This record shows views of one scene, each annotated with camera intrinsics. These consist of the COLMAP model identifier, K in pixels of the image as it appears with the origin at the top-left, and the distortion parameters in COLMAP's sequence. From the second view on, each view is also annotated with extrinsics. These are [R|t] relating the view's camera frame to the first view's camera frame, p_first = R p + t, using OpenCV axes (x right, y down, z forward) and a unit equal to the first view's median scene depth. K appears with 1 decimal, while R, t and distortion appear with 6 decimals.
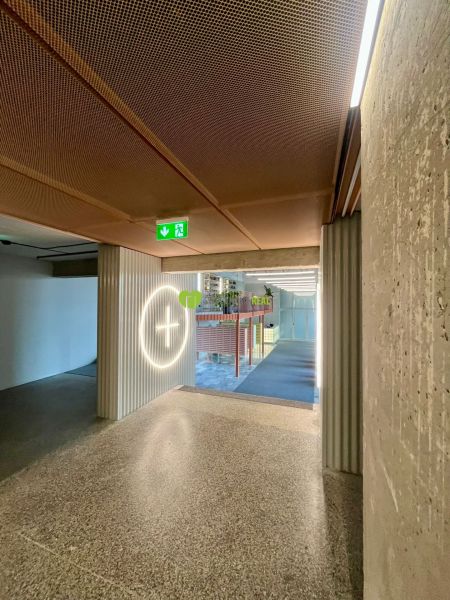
lens RADIAL K [[243.9, 0, 223.9], [0, 243.9, 298.9], [0, 0, 1]] dist [-0.002679, -0.000233]
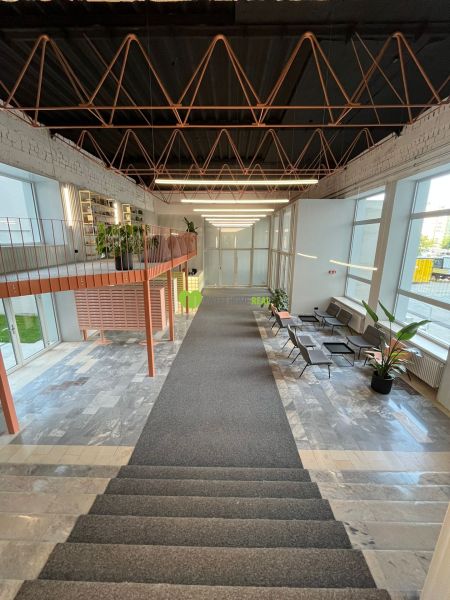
lens RADIAL K [[243.9, 0, 223.9], [0, 243.9, 298.9], [0, 0, 1]] dist [-0.002679, -0.000233]
pose [[0.943245, -0.079981, 0.322324, 0.032298], [-0.005346, 0.966783, 0.255541, -0.009770], [-0.332055, -0.242761, 0.911486, 0.327640]]
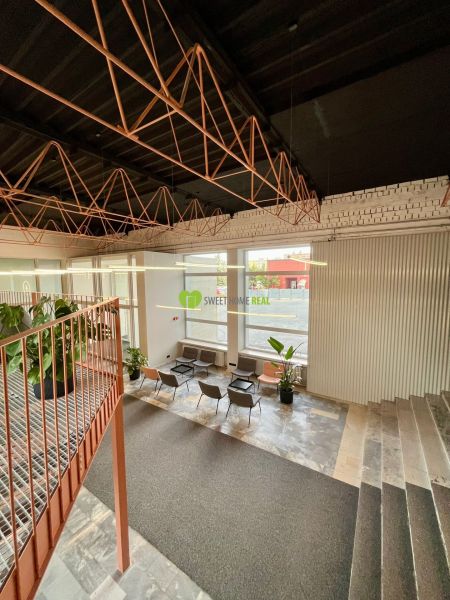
lens RADIAL K [[243.9, 0, 223.9], [0, 243.9, 298.9], [0, 0, 1]] dist [-0.002679, -0.000233]
pose [[0.205422, -0.100736, 0.973475, -0.139943], [-0.002278, 0.994637, 0.103407, -0.045705], [-0.978671, -0.023460, 0.204091, 0.598612]]
